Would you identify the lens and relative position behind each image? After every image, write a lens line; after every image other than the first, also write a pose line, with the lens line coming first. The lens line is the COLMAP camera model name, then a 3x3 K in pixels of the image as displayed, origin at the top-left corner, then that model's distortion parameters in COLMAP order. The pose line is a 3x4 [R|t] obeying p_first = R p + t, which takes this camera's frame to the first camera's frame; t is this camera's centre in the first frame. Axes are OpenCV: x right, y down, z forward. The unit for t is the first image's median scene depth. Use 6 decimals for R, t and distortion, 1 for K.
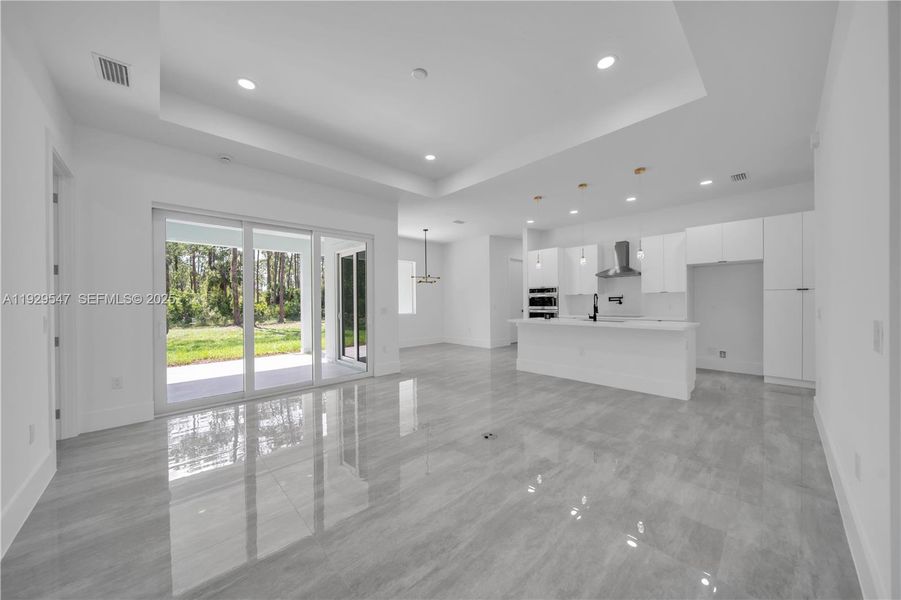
lens RADIAL K [[313.3, 0, 450.5], [0, 313.3, 300.0], [0, 0, 1]] dist [0.012873, -0.000002]
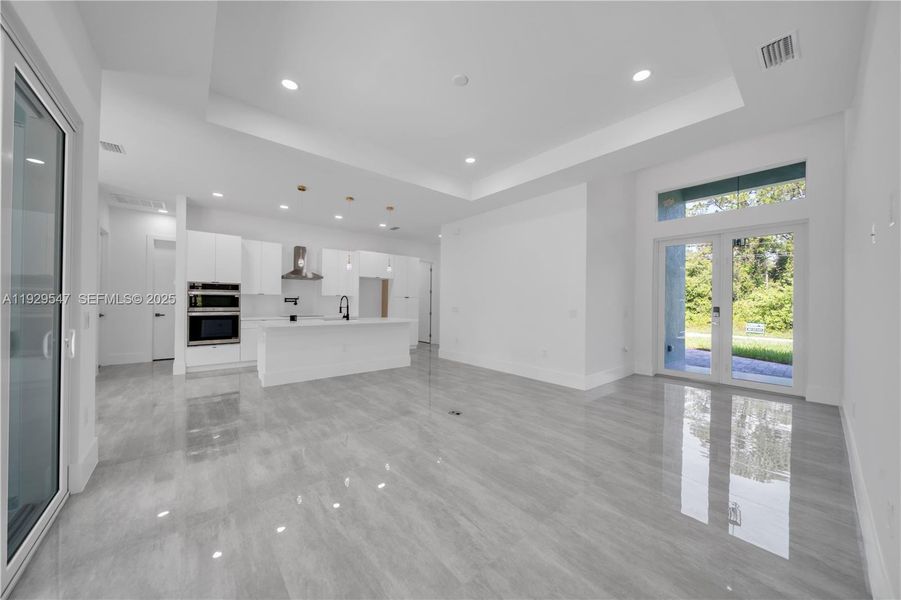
lens RADIAL K [[314.7, 0, 450.5], [0, 314.7, 300.0], [0, 0, 1]] dist [-0.000702, -0.000026]
pose [[0.057071, 0.020016, 0.998169, -0.545038], [-0.012532, 0.999735, -0.019331, 0.011410], [-0.998291, -0.011406, 0.057307, 0.475037]]
